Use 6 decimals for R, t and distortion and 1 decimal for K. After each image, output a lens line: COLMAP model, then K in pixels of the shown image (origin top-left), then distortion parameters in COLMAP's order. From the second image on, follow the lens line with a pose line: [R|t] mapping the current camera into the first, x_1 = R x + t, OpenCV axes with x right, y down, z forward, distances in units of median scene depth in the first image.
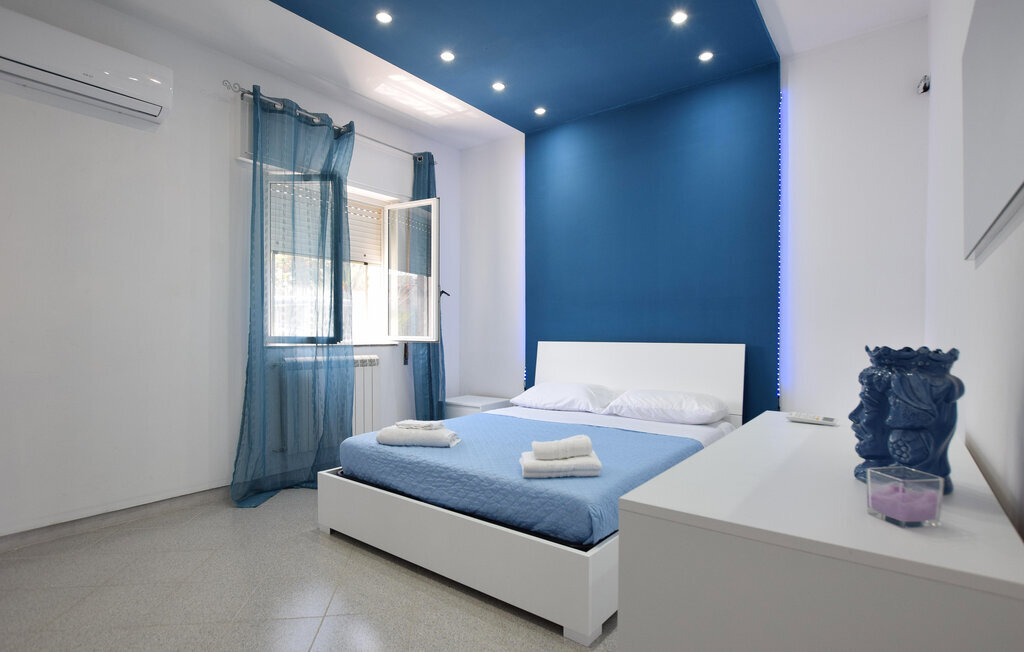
lens RADIAL K [[514.5, 0, 512.0], [0, 514.5, 326.0], [0, 0, 1]] dist [-0.058031, -0.000085]
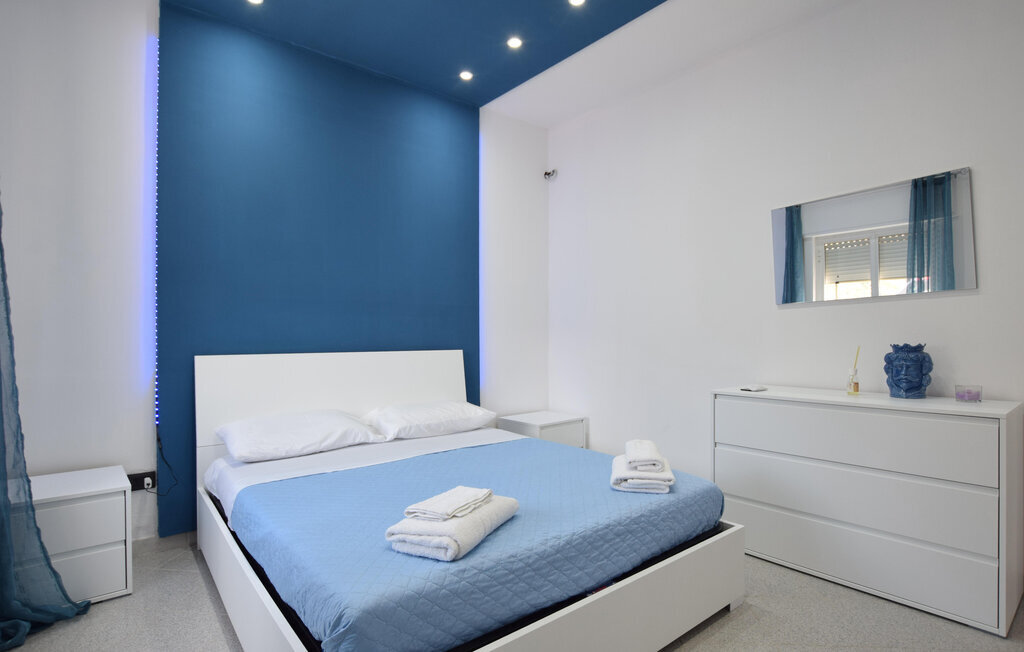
lens RADIAL K [[514.5, 0, 512.0], [0, 514.5, 326.0], [0, 0, 1]] dist [-0.058031, -0.000085]
pose [[0.213413, 0.018846, 0.976780, -0.742340], [-0.008673, 0.999811, -0.017395, 0.003378], [-0.976924, -0.004759, 0.213536, 0.830568]]
